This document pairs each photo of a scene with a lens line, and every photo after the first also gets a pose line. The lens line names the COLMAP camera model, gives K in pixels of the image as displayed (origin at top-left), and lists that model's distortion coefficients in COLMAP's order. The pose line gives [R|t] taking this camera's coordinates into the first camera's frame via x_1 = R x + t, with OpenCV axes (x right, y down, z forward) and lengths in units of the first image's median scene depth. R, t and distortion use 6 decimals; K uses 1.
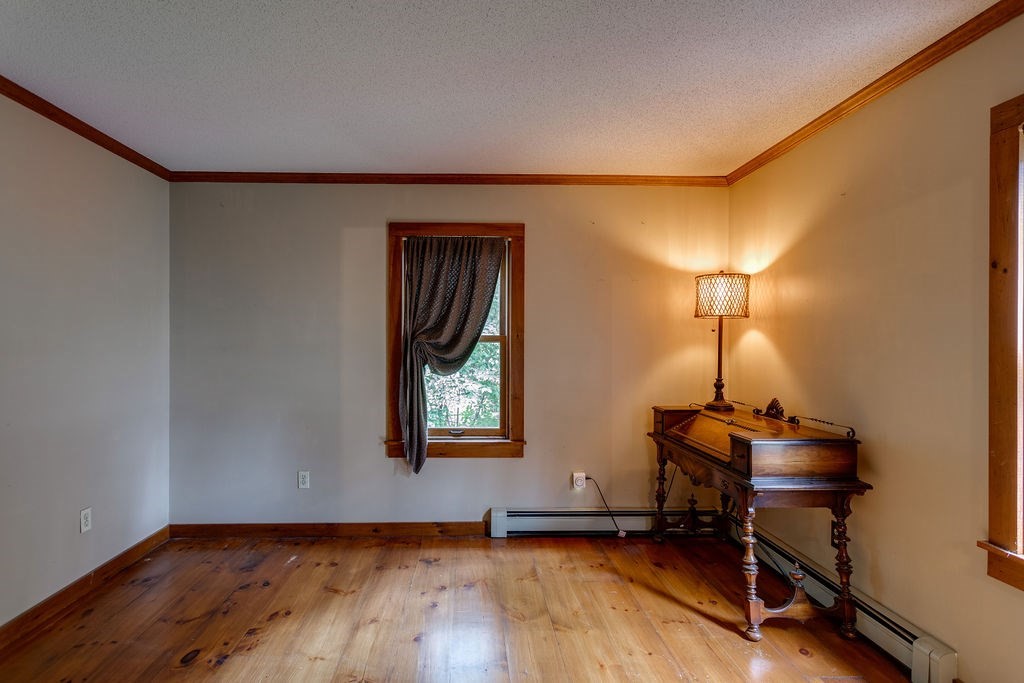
lens RADIAL K [[504.1, 0, 490.0], [0, 504.1, 347.4], [0, 0, 1]] dist [0.002750, 0.001942]
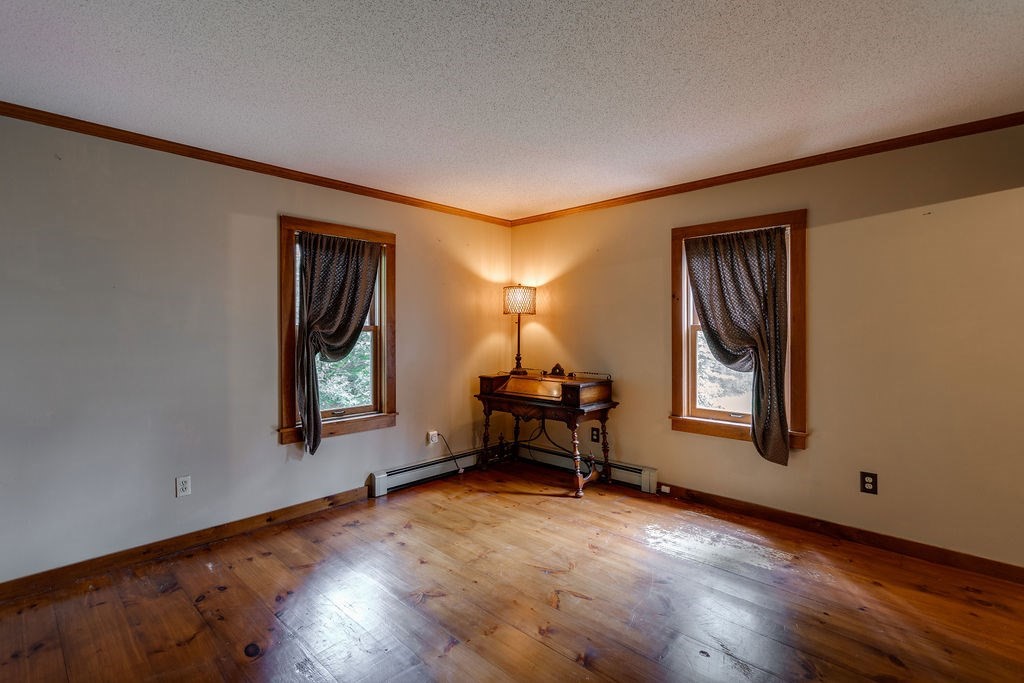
lens RADIAL K [[484.7, 0, 508.7], [0, 484.7, 335.4], [0, 0, 1]] dist [0.005745, 0.001277]
pose [[0.707547, -0.013719, 0.706533, -0.596053], [0.013335, 0.999893, 0.006061, -0.003357], [-0.706541, 0.005133, 0.707654, -0.023965]]
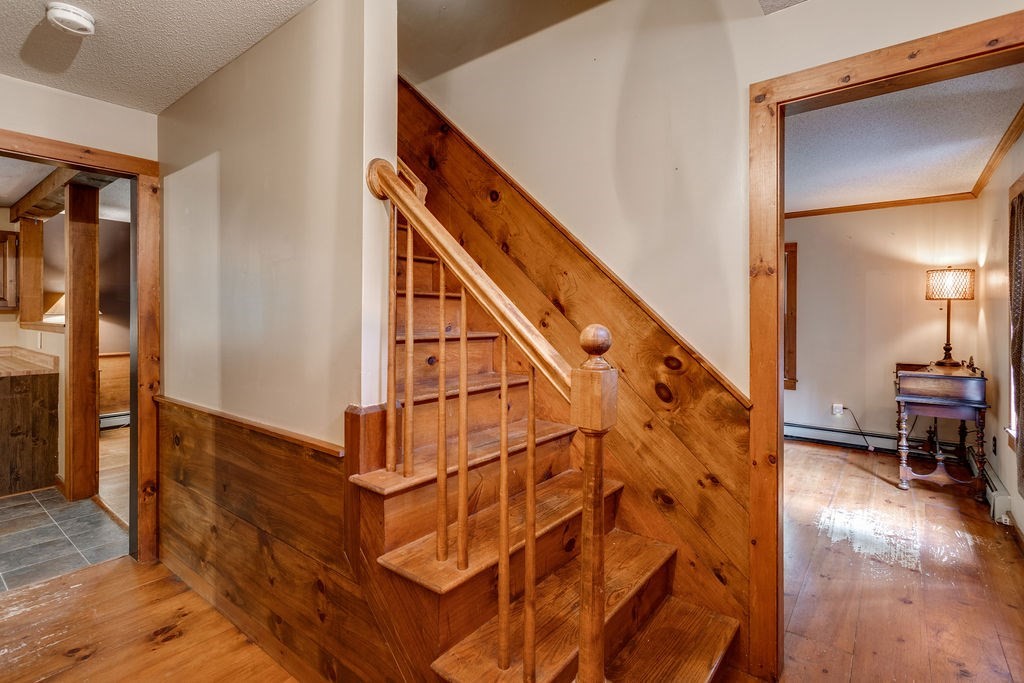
lens RADIAL K [[504.1, 0, 509.6], [0, 504.1, 320.1], [0, 0, 1]] dist [0.002750, 0.001942]
pose [[0.765423, 0.004150, -0.643514, 0.417178], [-0.007001, 0.999974, -0.001878, 0.008289], [0.643489, 0.005943, 0.765432, -0.830704]]
